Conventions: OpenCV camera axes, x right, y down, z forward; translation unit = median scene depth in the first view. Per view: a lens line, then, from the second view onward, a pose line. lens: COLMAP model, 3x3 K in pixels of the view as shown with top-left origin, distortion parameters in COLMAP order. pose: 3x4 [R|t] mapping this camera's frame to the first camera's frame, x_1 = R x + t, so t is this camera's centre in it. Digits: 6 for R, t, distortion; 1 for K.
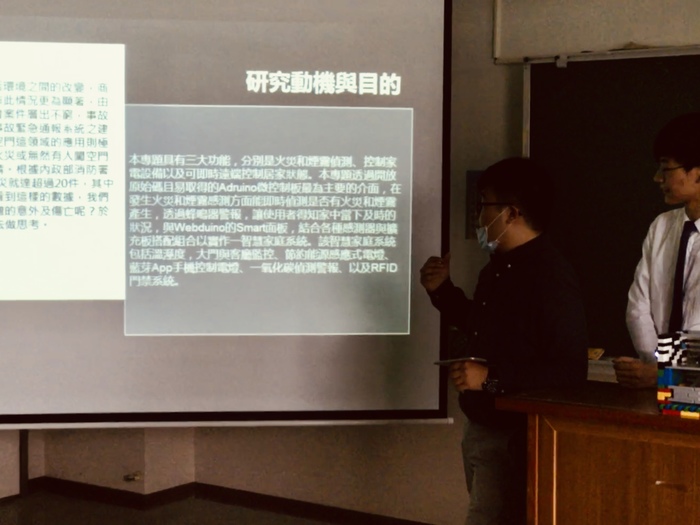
lens RADIAL K [[1364.4, 0, 350.0], [0, 1364.4, 262.5], [0, 0, 1]] dist [0.042284, 0.410804]
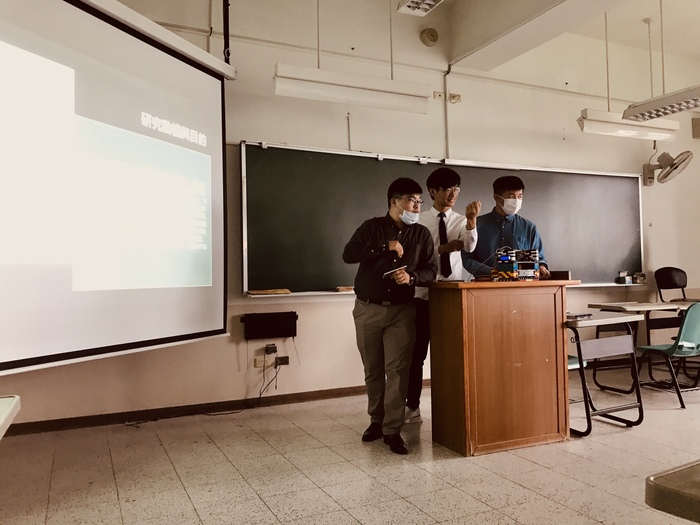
lens RADIAL K [[578.6, 0, 350.0], [0, 578.6, 262.5], [0, 0, 1]] dist [0.014966, 0.003076]
pose [[0.488760, 0.010258, 0.872358, -0.518031], [0.063059, 0.996900, -0.047053, 0.069706], [-0.870137, 0.078008, 0.486598, 0.501243]]
